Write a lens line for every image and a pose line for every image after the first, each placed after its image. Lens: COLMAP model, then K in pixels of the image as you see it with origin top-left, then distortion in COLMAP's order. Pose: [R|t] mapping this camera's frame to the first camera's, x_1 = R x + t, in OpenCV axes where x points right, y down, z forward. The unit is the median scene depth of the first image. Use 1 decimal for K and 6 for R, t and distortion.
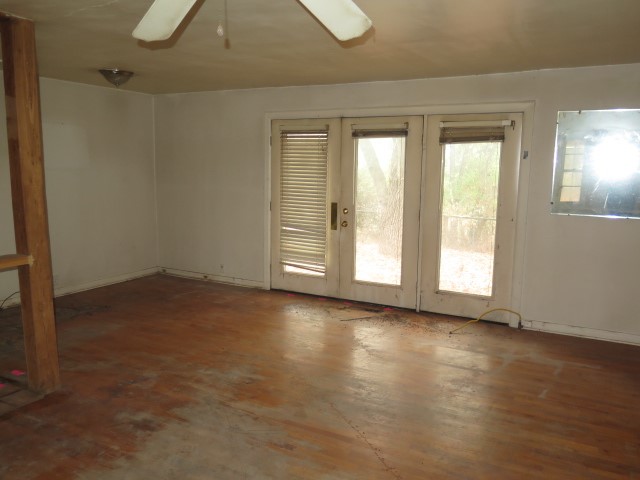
lens RADIAL K [[538.3, 0, 320.0], [0, 538.3, 240.0], [0, 0, 1]] dist [-0.017399, -0.004250]
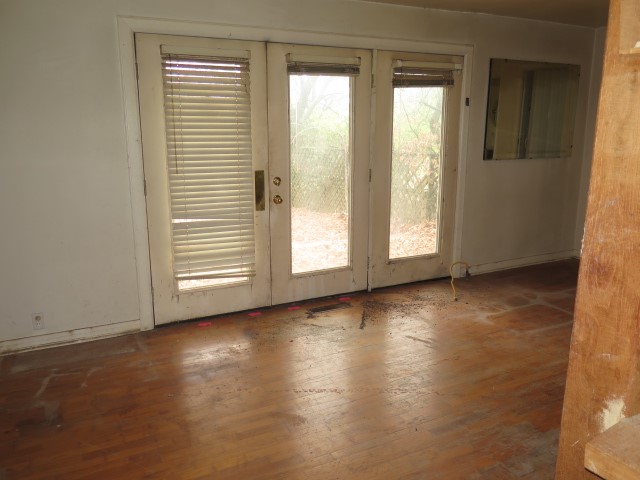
lens RADIAL K [[538.3, 0, 320.0], [0, 538.3, 240.0], [0, 0, 1]] dist [-0.017399, -0.004250]
pose [[0.549839, -0.192000, 0.812904, -0.504694], [0.126337, 0.981142, 0.146283, -0.074026], [-0.825661, 0.022268, 0.563727, 0.567362]]
